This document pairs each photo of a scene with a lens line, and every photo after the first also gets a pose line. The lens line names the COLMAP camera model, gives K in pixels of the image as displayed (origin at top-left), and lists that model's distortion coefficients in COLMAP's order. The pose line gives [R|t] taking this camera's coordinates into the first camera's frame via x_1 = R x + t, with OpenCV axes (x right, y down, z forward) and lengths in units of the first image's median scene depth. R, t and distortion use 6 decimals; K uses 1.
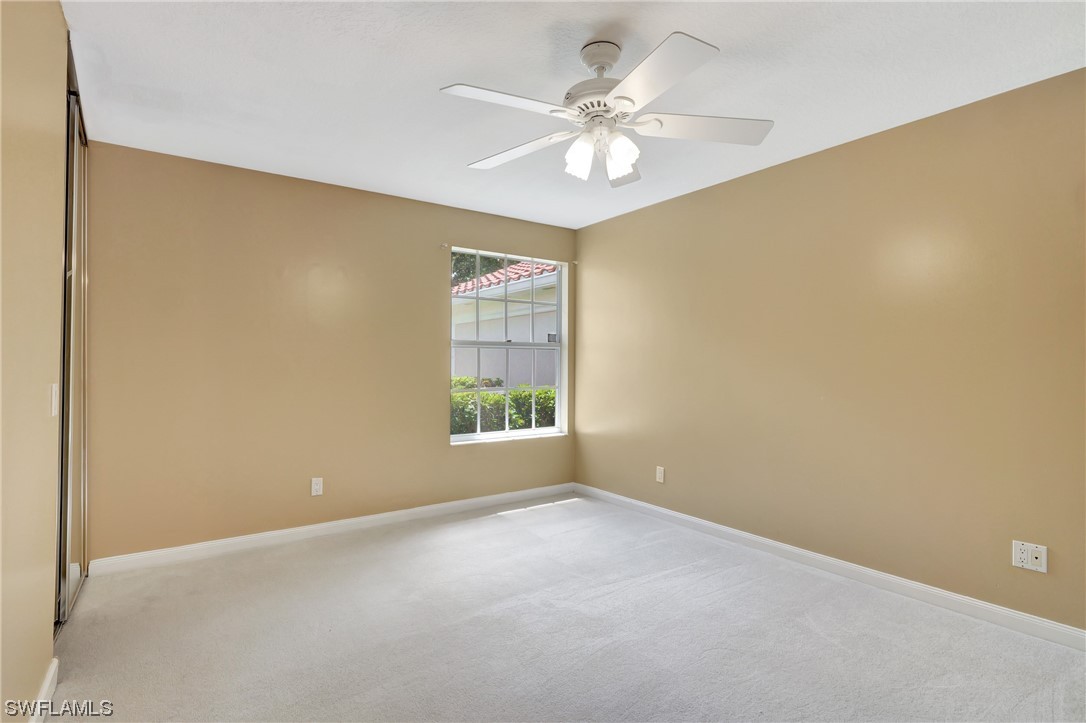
lens RADIAL K [[528.9, 0, 547.0], [0, 528.9, 361.4], [0, 0, 1]] dist [-0.009831, -0.003134]
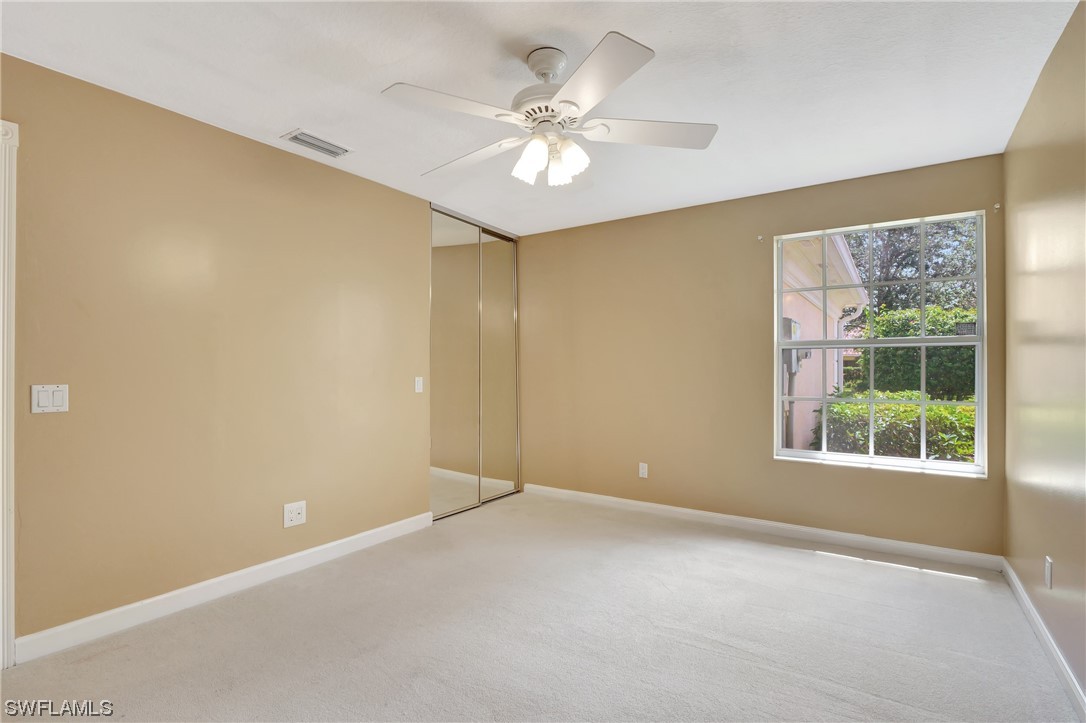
lens RADIAL K [[528.9, 0, 544.7], [0, 528.9, 361.8], [0, 0, 1]] dist [-0.009831, -0.003134]
pose [[0.353634, -0.009576, -0.935335, 0.488468], [0.002166, 0.999953, -0.009418, 0.002284], [0.935381, 0.001305, 0.353638, 0.300625]]
